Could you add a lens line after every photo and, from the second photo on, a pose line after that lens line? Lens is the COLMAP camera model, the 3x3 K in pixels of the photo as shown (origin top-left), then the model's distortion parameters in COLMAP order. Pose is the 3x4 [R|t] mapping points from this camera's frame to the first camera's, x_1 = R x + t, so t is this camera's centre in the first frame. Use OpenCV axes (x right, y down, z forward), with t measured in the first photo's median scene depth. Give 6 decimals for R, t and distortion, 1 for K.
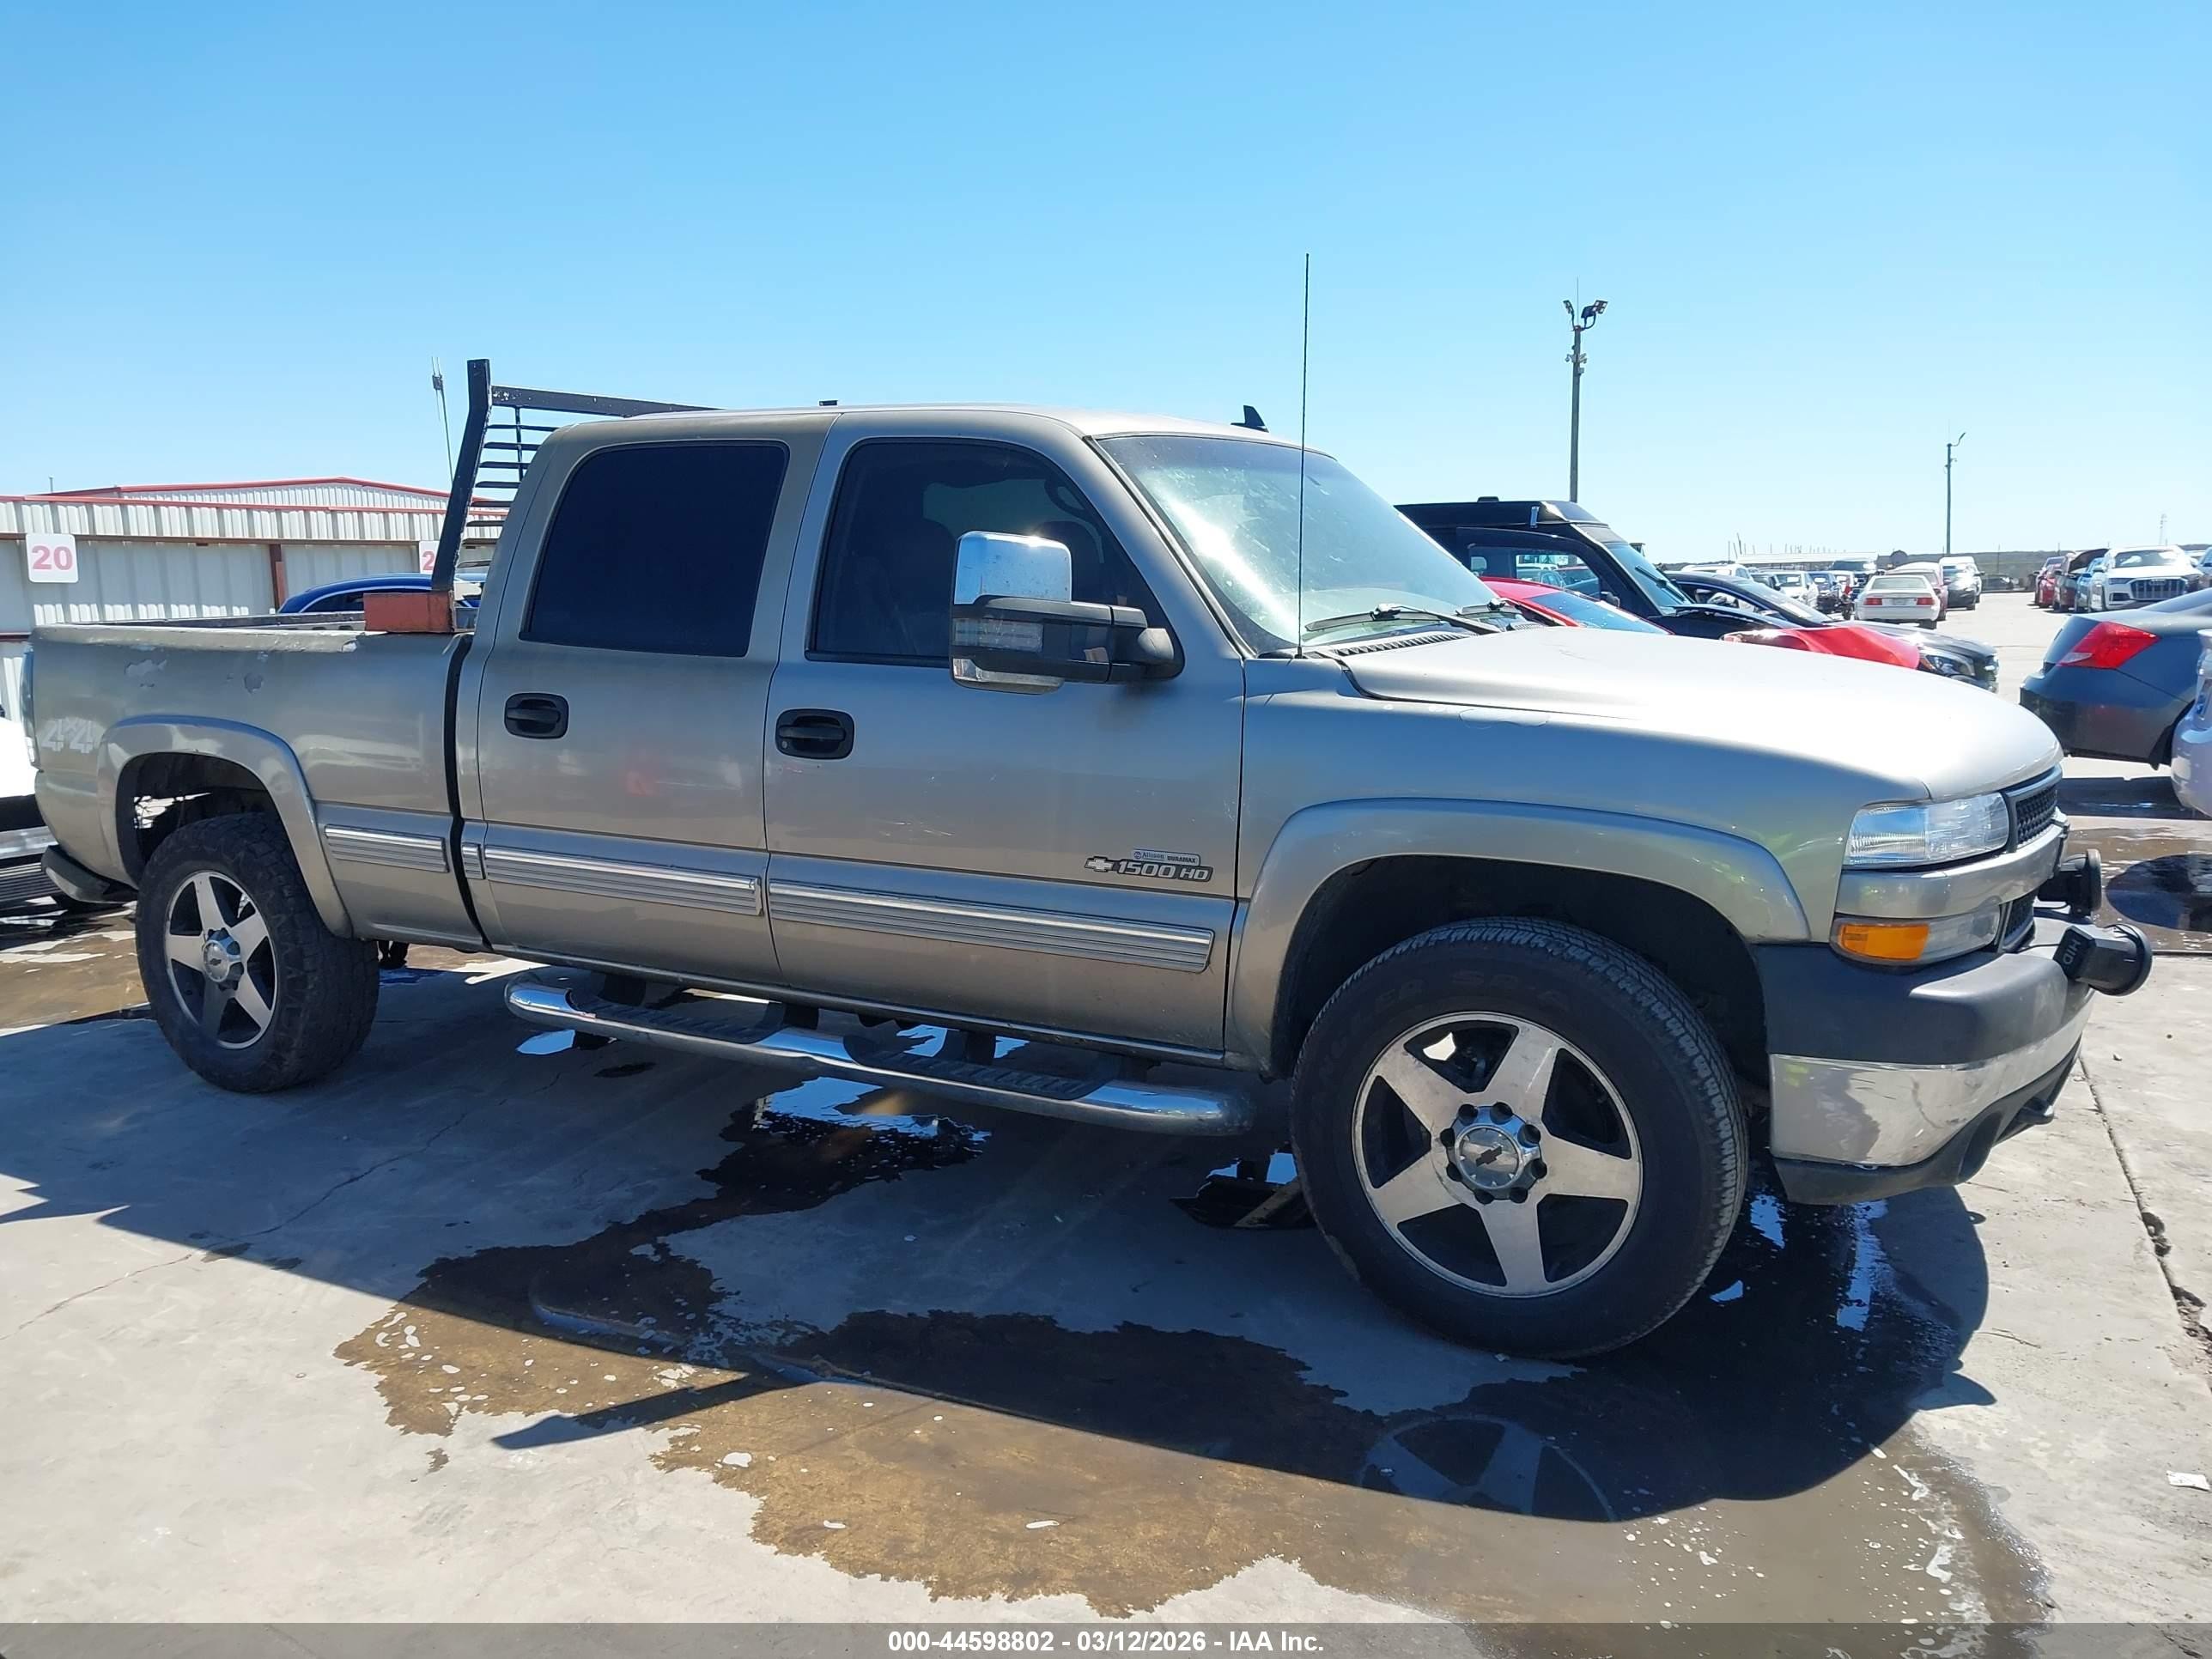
lens RADIAL K [[1743.2, 0, 1075.4], [0, 1743.2, 822.5], [0, 0, 1]] dist [-0.004935, 0.008153]
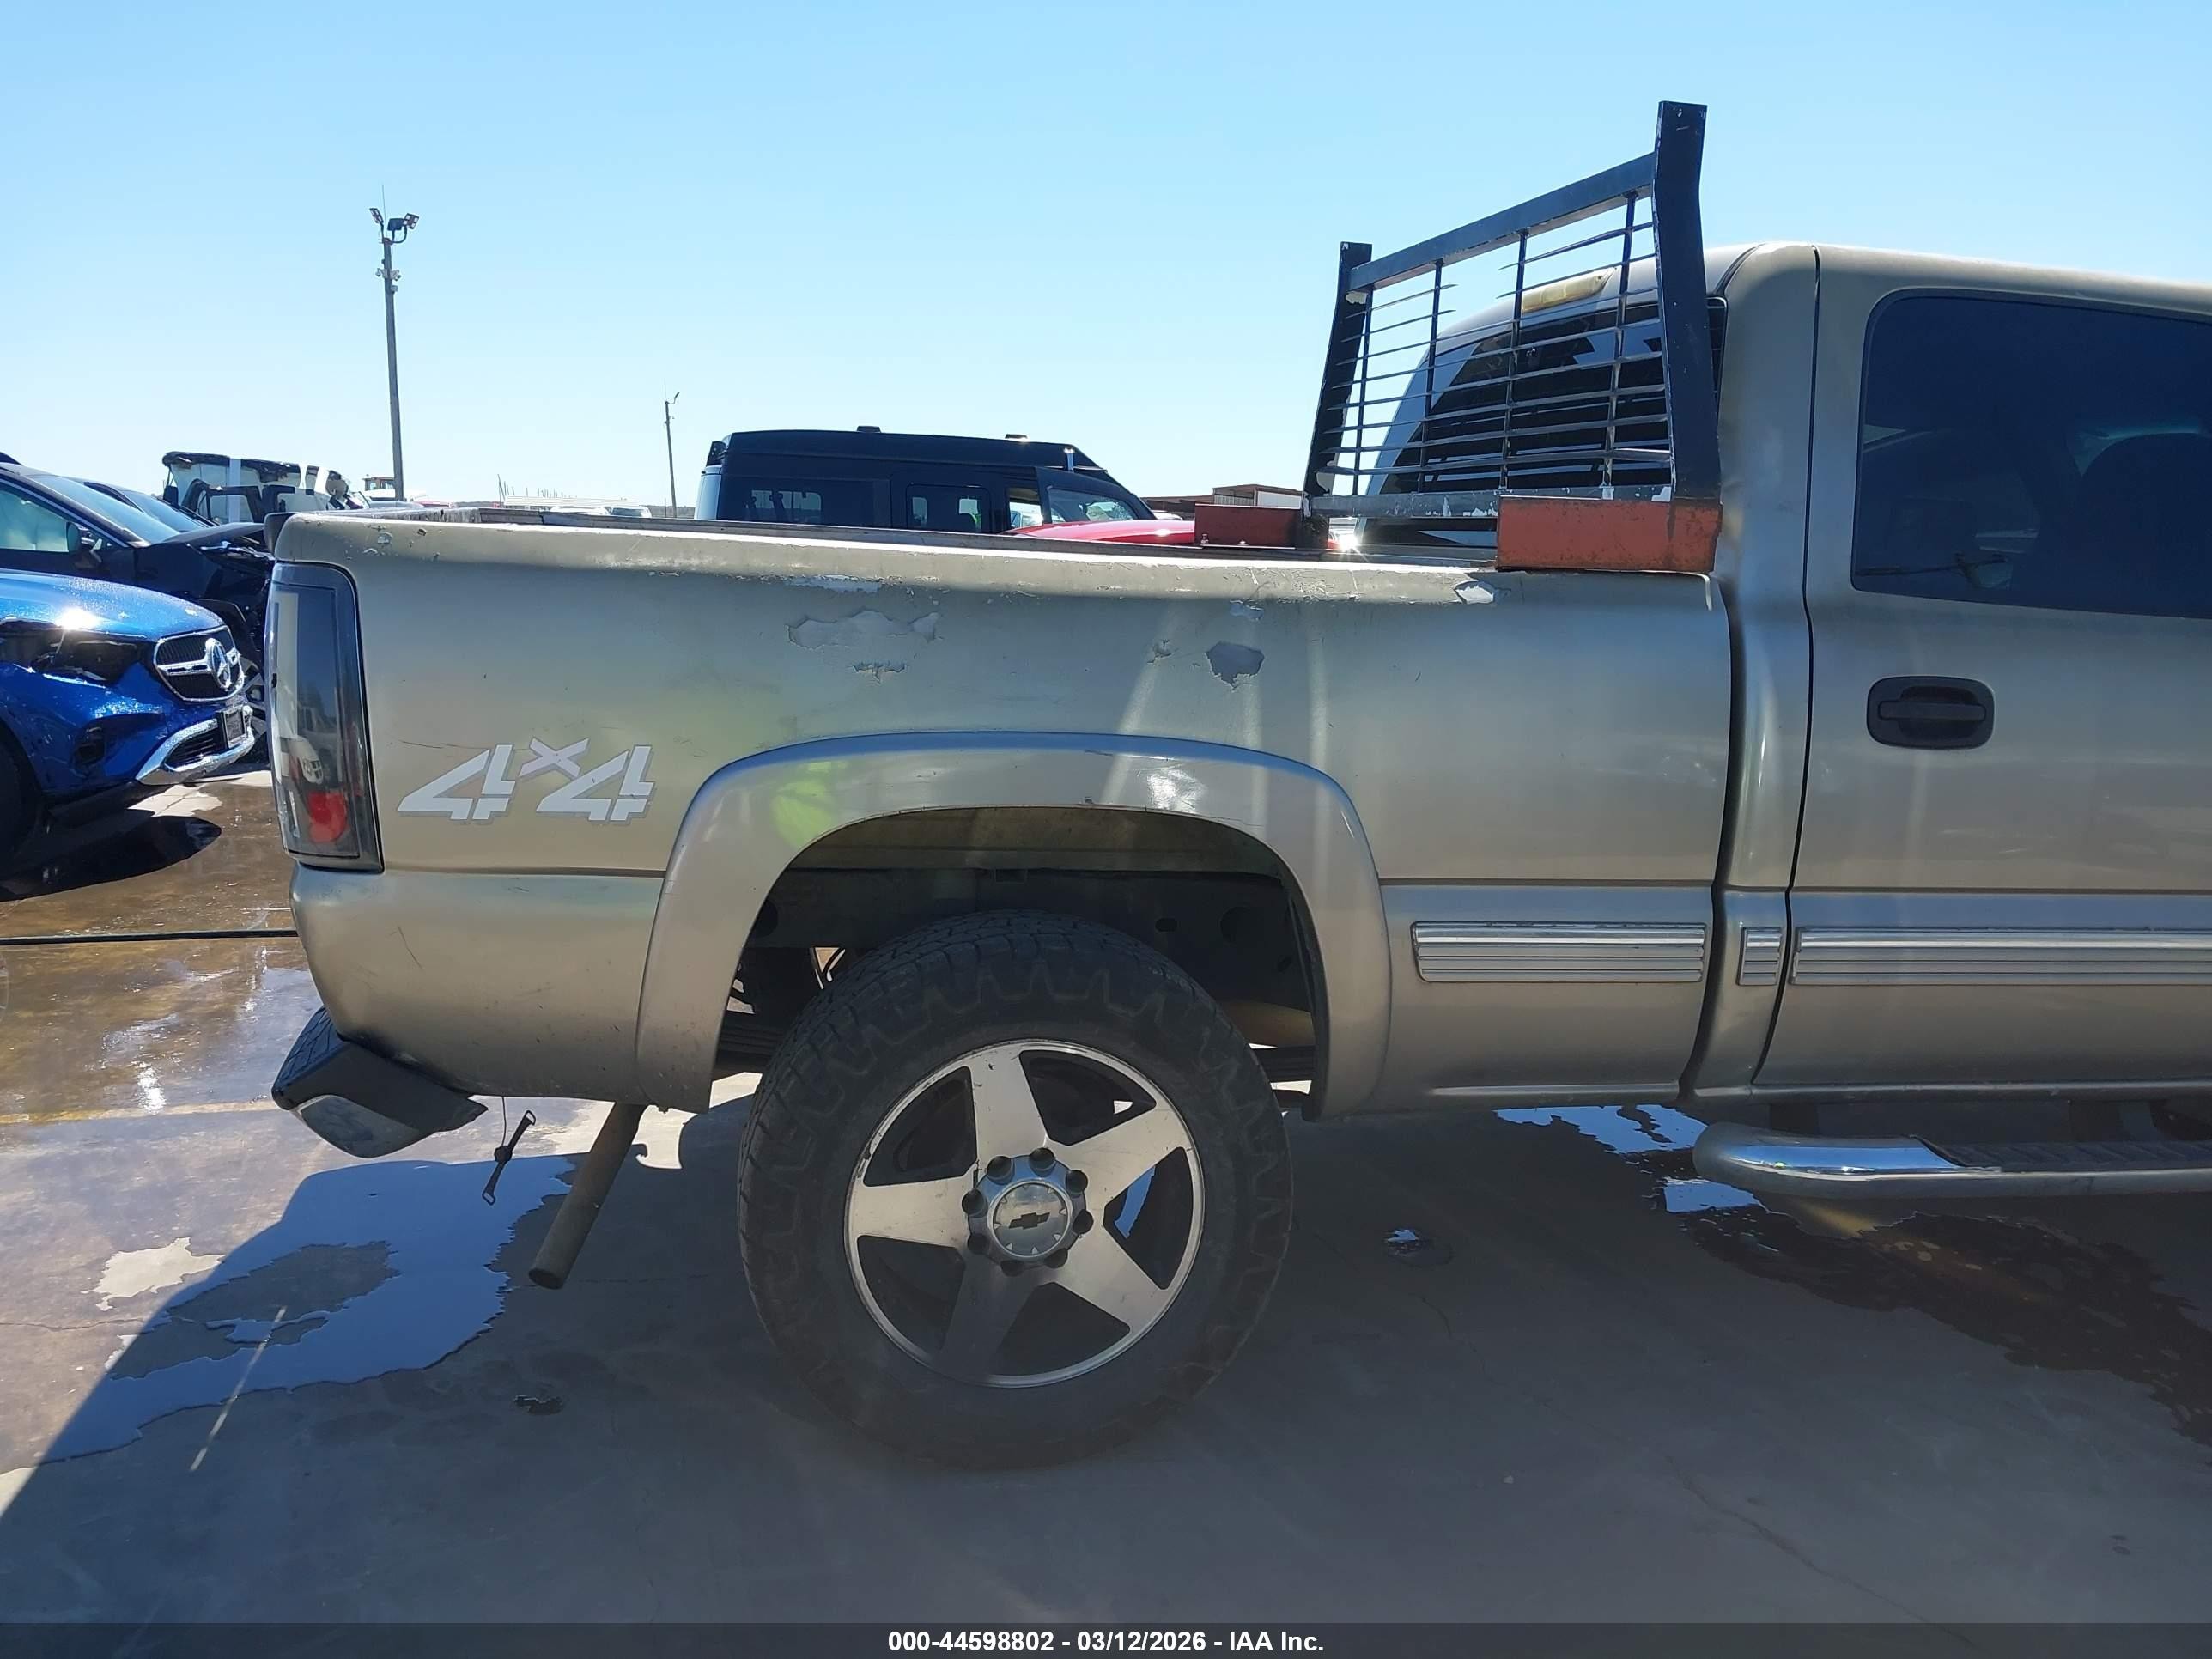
lens RADIAL K [[1741.9, 0, 1094.7], [0, 1741.9, 842.3], [0, 0, 1]] dist [-0.000011, 0.006820]
pose [[0.753401, -0.080329, 0.652637, -0.789205], [0.050842, 0.996655, 0.063979, -0.057929], [-0.655593, -0.015020, 0.754965, 0.610746]]
